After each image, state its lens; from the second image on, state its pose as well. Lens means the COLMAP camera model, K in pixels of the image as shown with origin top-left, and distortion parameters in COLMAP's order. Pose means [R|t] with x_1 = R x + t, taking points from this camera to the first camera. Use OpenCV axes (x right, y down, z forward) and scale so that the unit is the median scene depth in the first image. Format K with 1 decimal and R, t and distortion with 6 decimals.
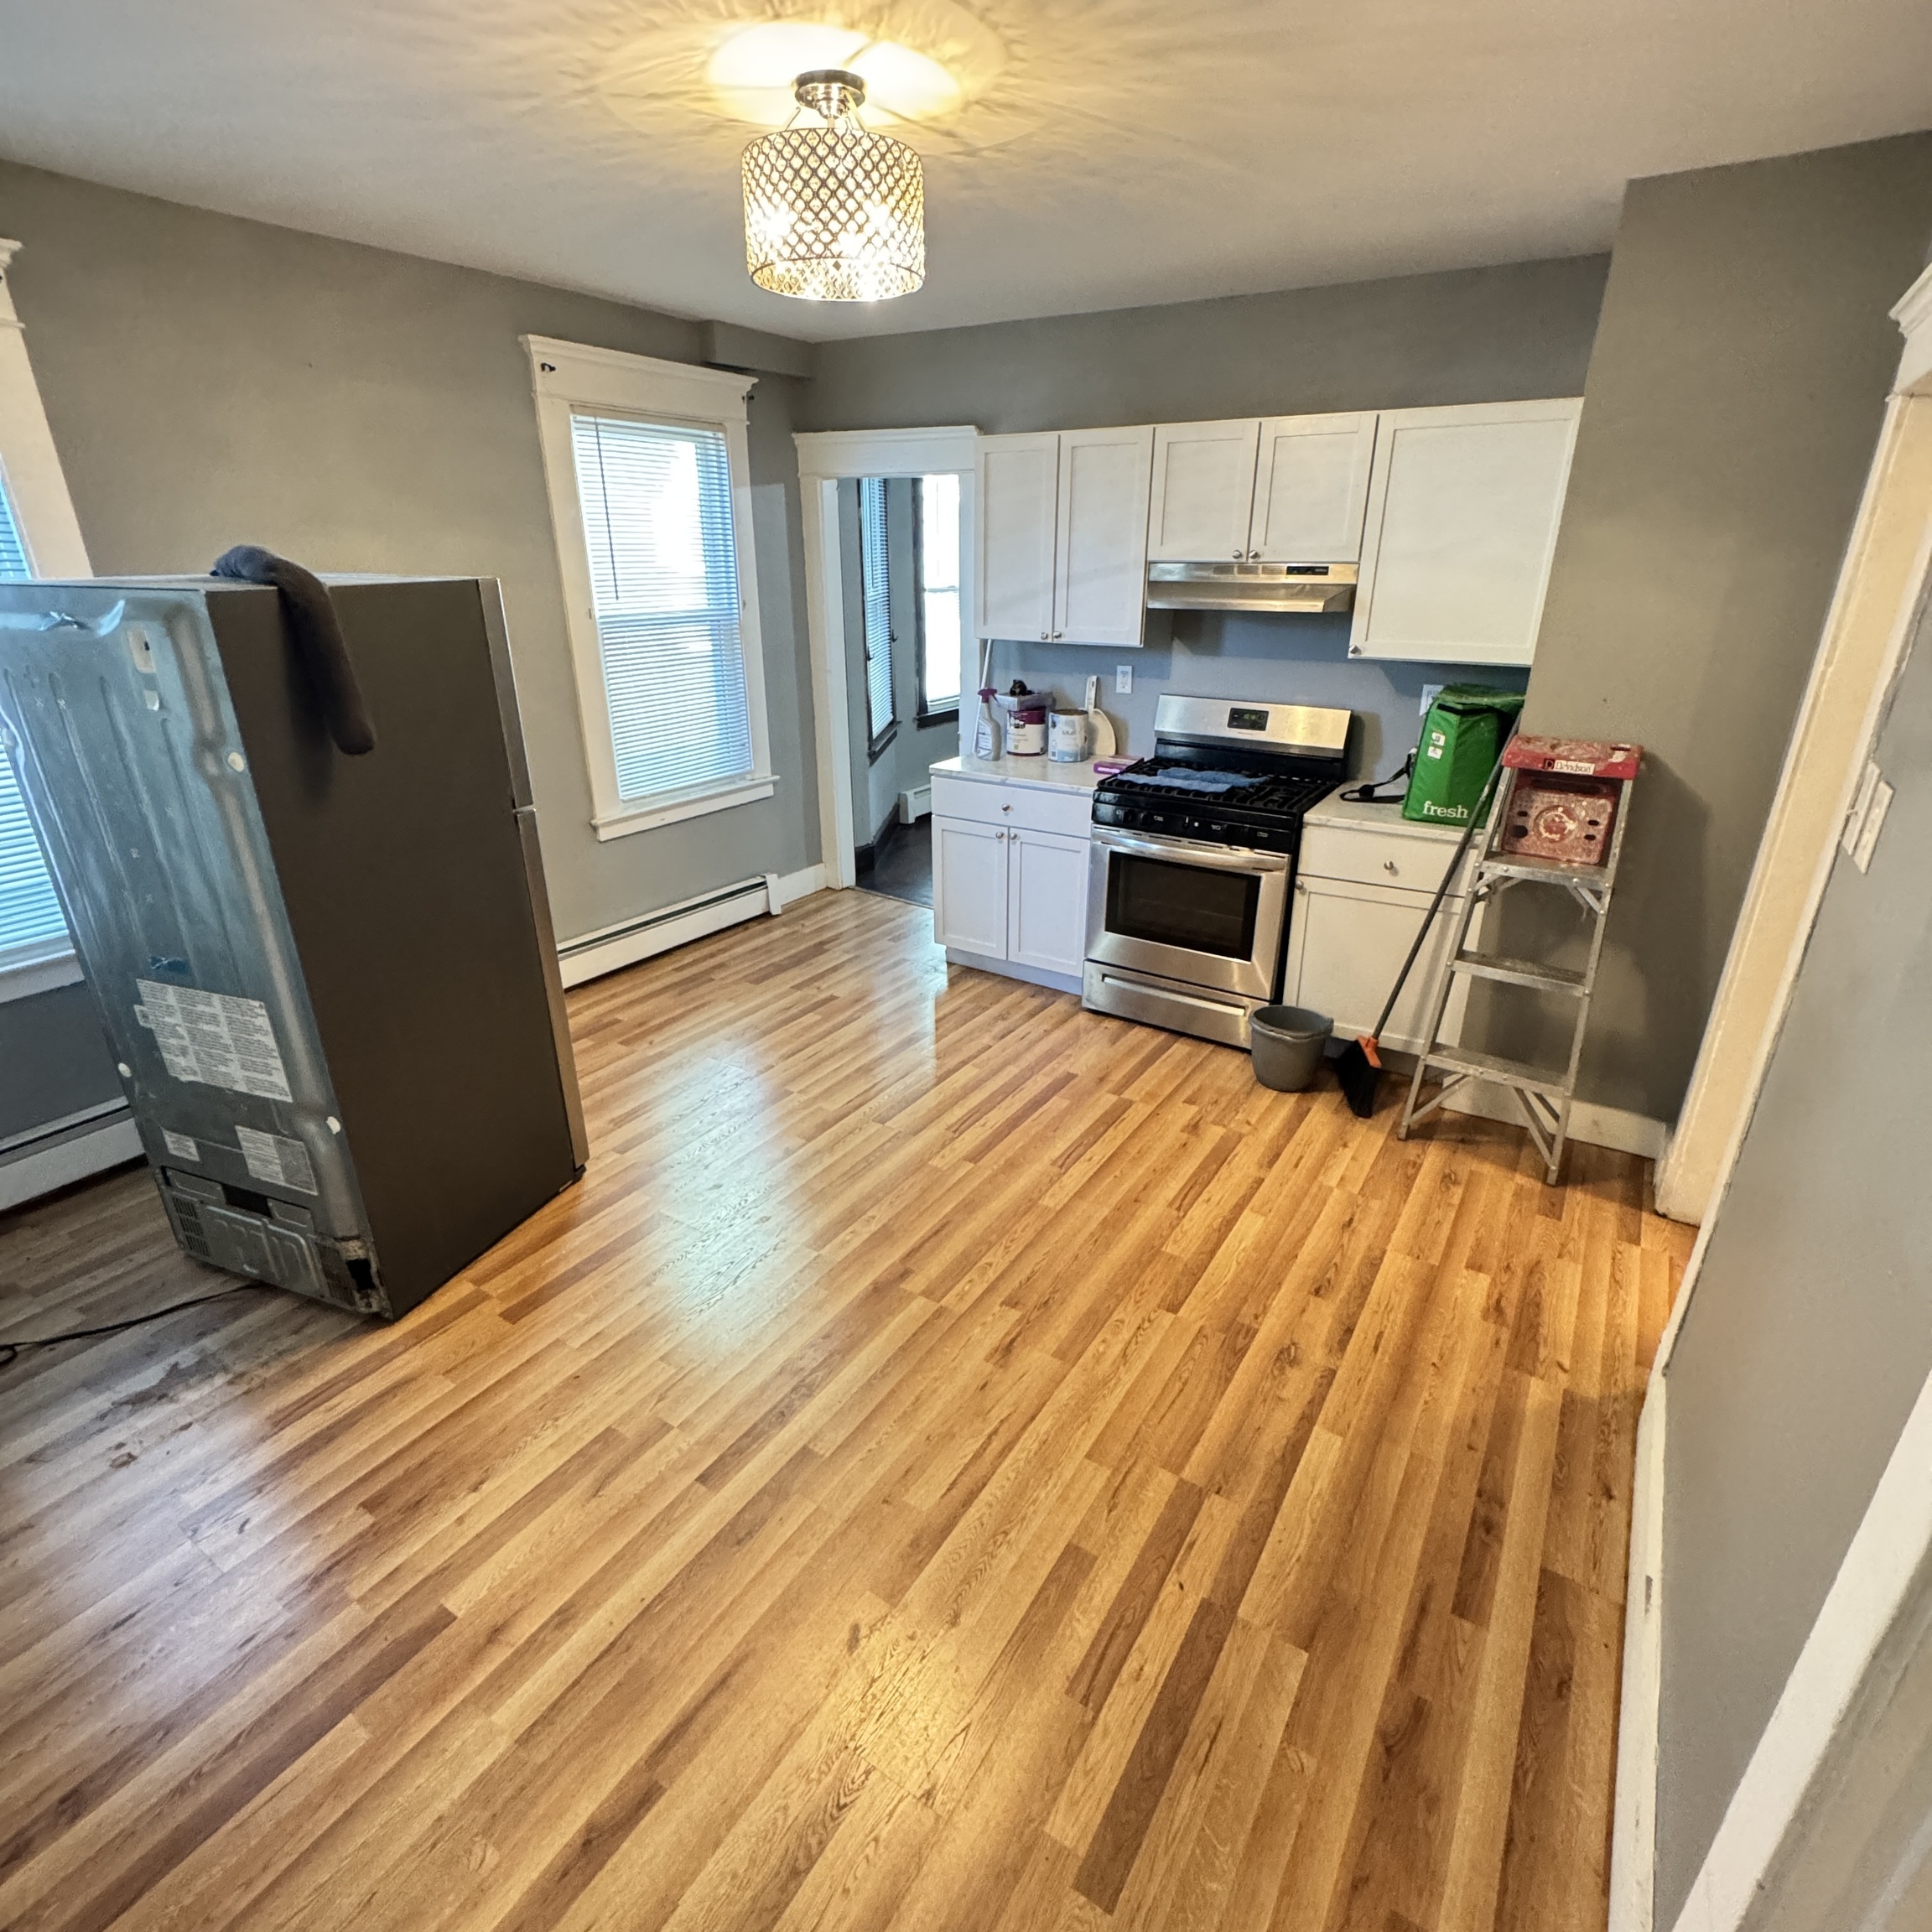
lens RADIAL K [[1029.2, 0, 966.0], [0, 1029.2, 966.0], [0, 0, 1]] dist [-0.000194, -0.000751]
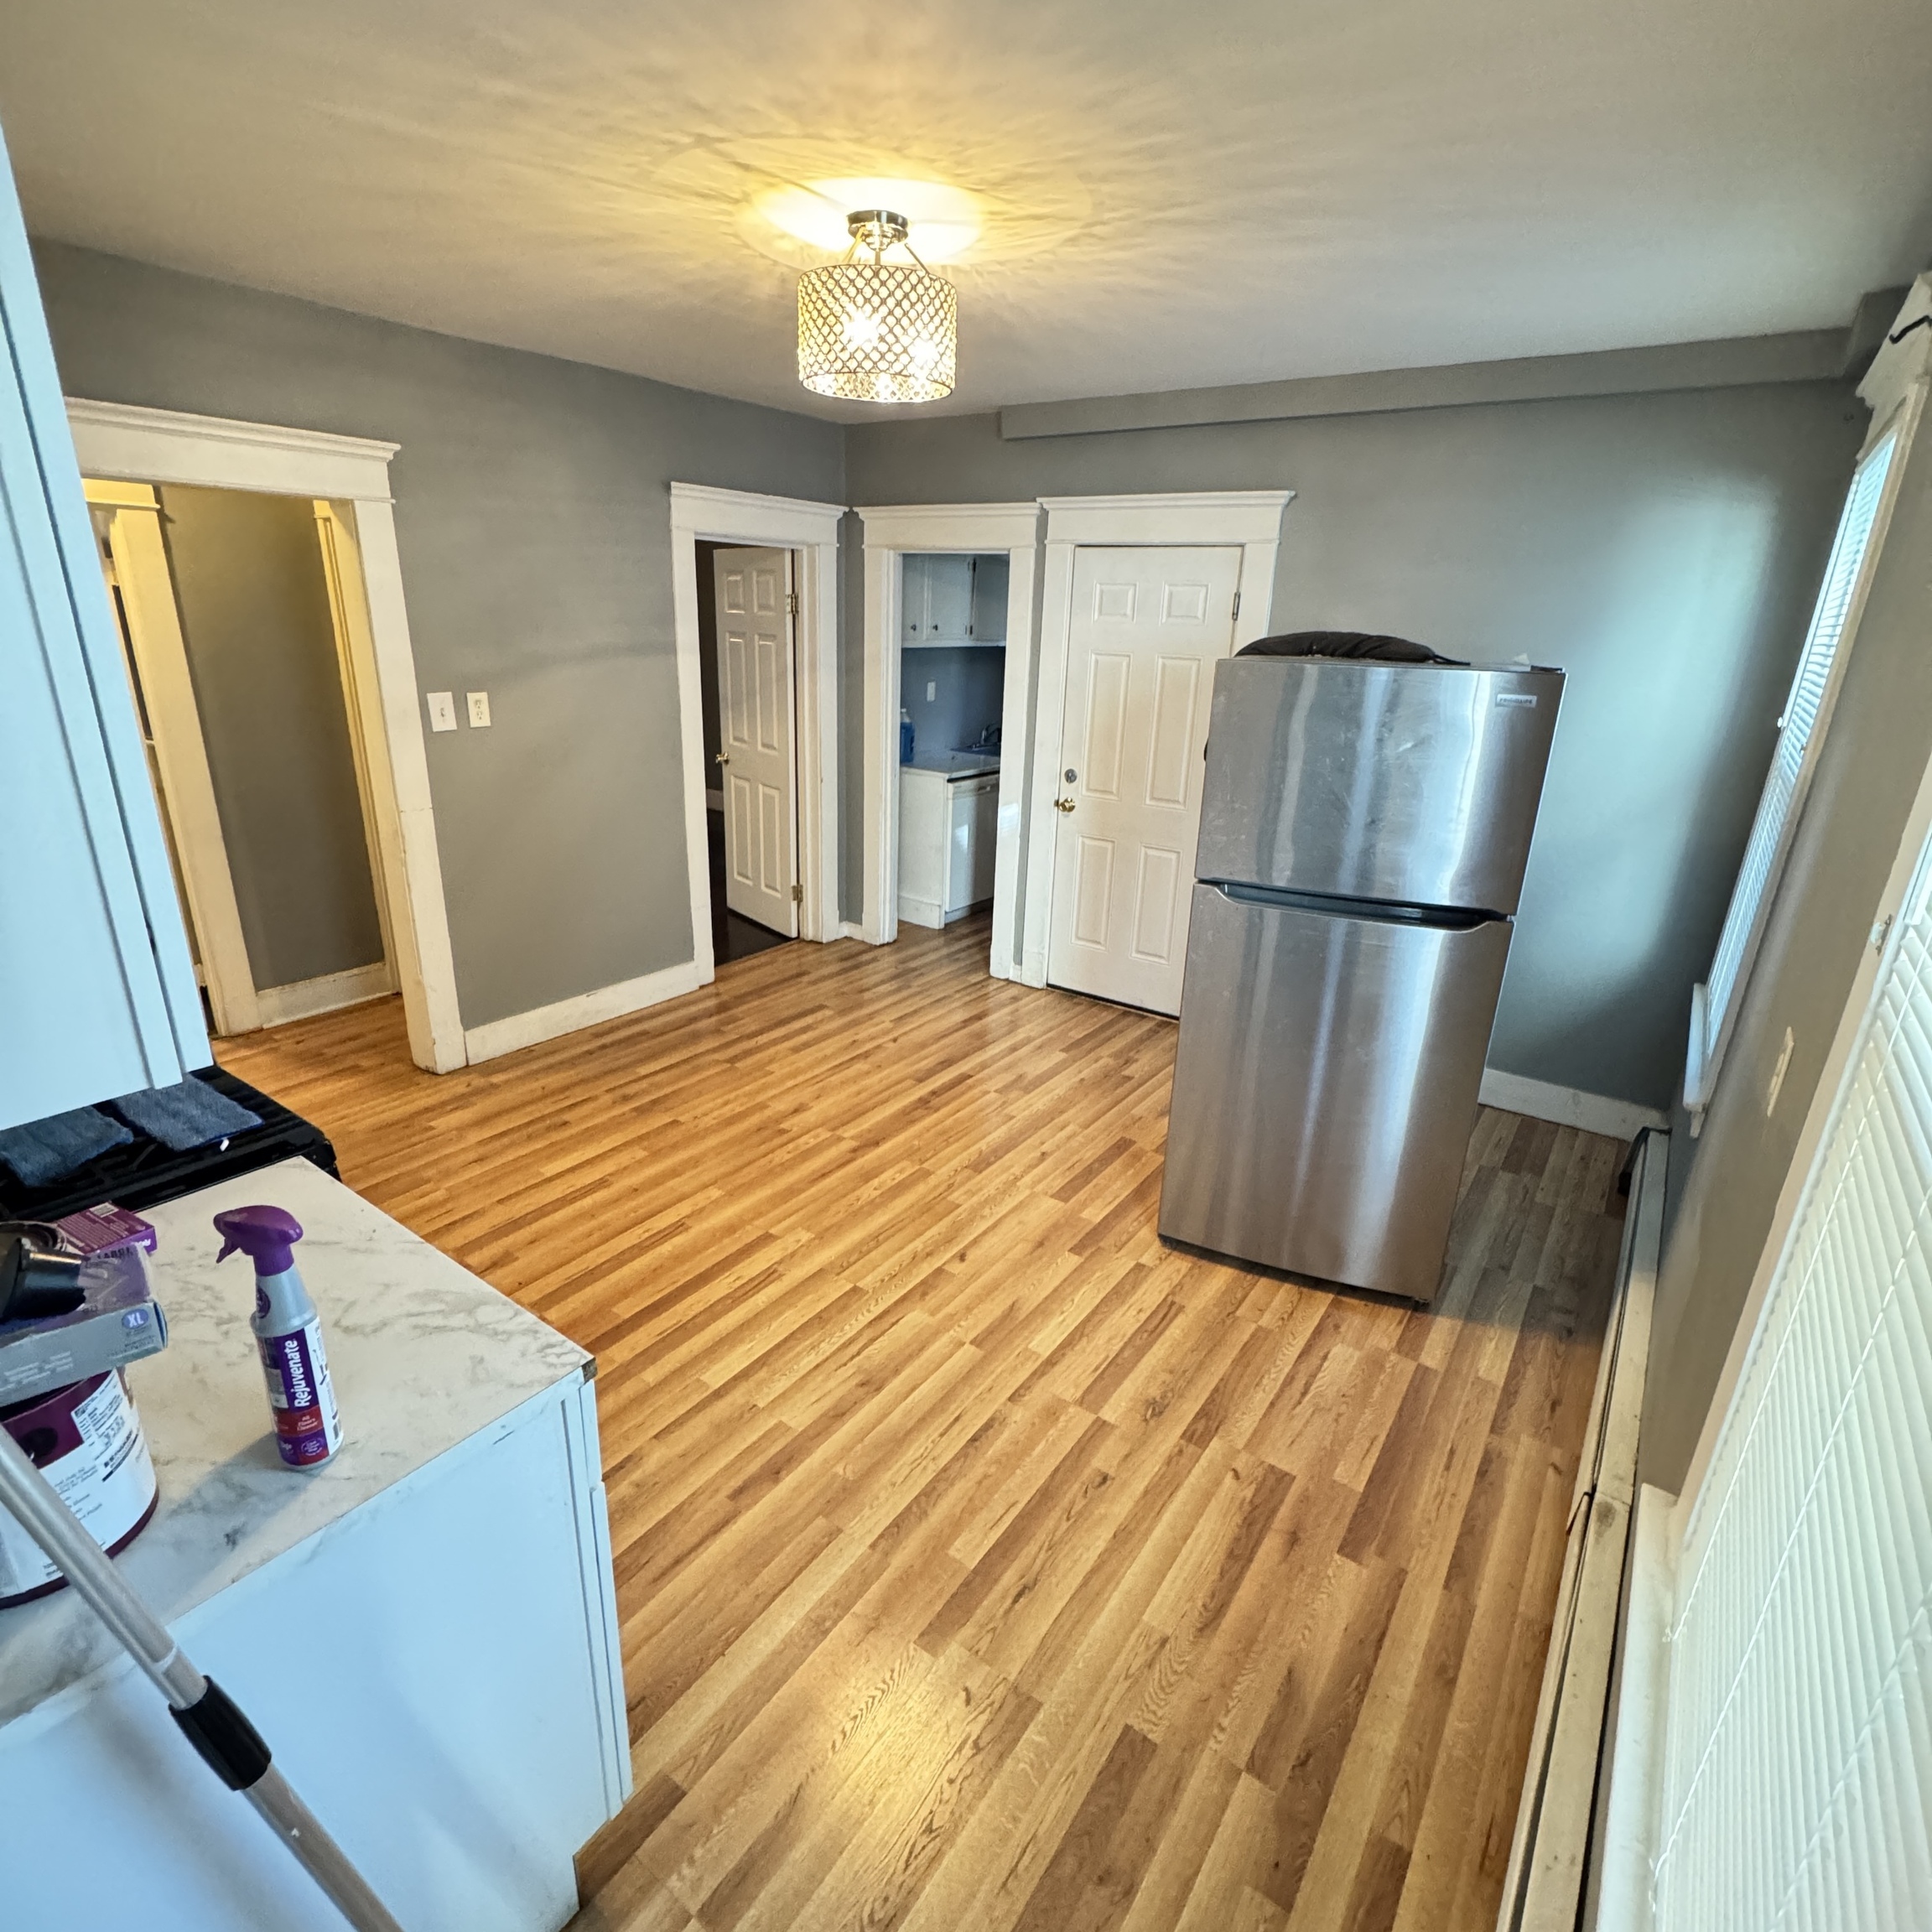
lens RADIAL K [[1029.2, 0, 966.0], [0, 1029.2, 966.0], [0, 0, 1]] dist [-0.000194, -0.000751]
pose [[-0.998464, -0.046413, 0.030260, -0.252692], [-0.015064, 0.752978, 0.657873, -0.824037], [-0.053319, 0.656407, -0.752520, 1.997637]]
